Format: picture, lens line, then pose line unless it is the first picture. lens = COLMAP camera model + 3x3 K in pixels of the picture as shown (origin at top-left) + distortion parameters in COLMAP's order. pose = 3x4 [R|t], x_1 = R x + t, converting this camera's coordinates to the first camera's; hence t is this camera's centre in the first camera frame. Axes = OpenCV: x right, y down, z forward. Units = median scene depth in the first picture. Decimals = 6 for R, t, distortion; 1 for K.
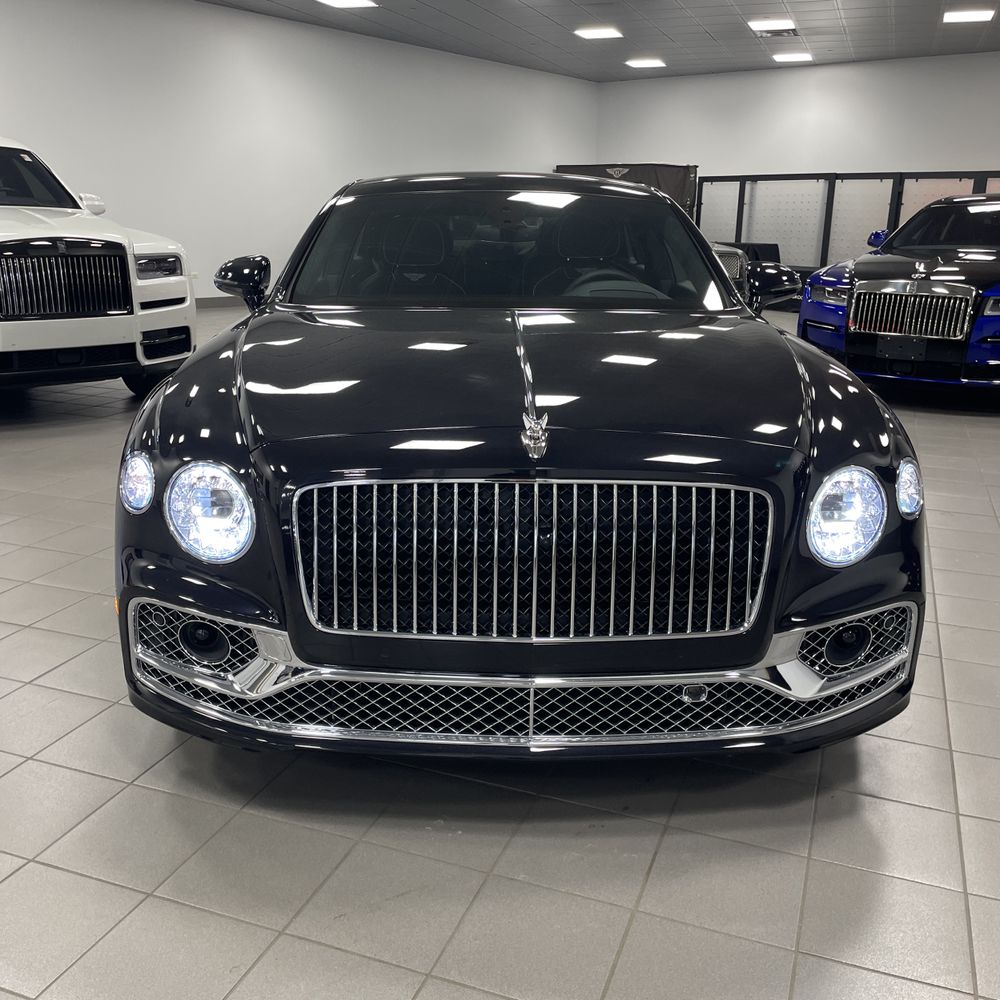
lens RADIAL K [[984.2, 0, 494.1], [0, 984.2, 499.4], [0, 0, 1]] dist [0.103172, -0.158421]
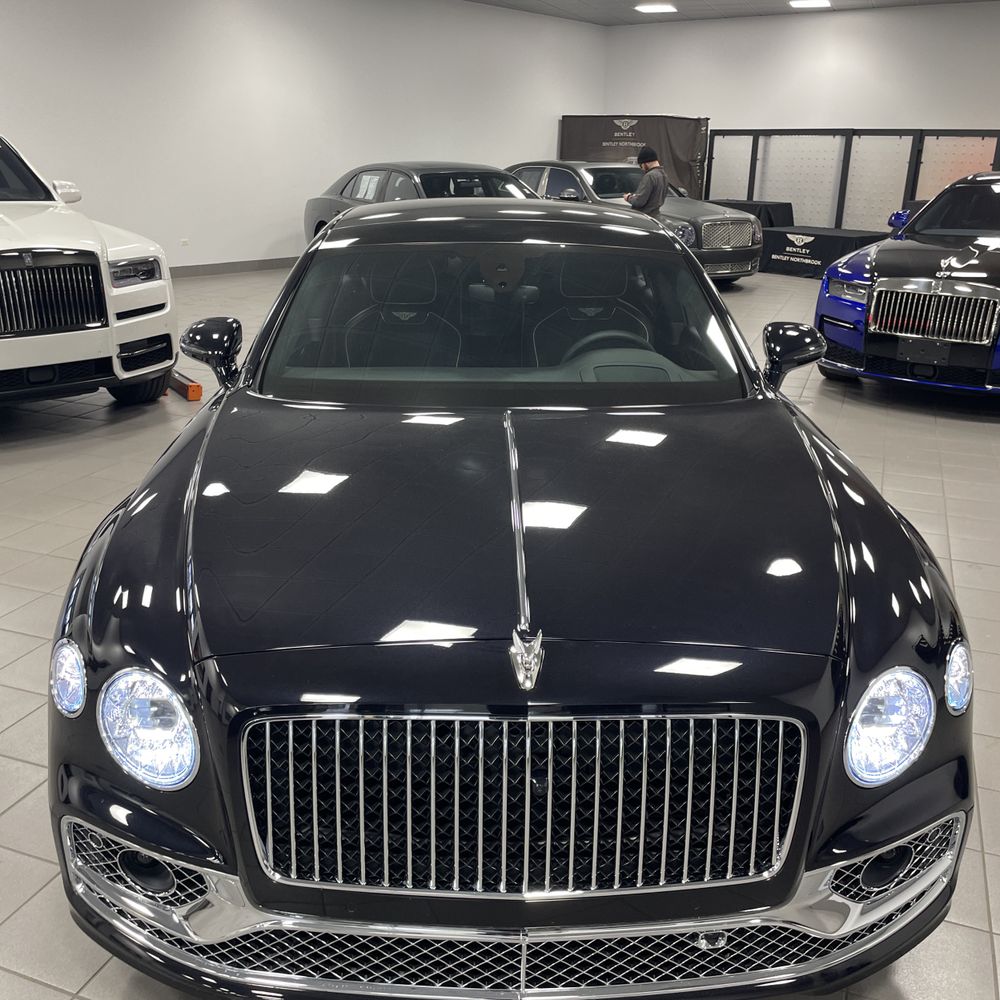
lens RADIAL K [[985.7, 0, 500.0], [0, 985.7, 500.0], [0, 0, 1]] dist [0.089703, -0.124674]
pose [[1.000000, -0.000551, 0.000818, 0.009348], [0.000499, 0.998044, 0.062519, -0.134987], [-0.000851, -0.062518, 0.998043, 0.085281]]
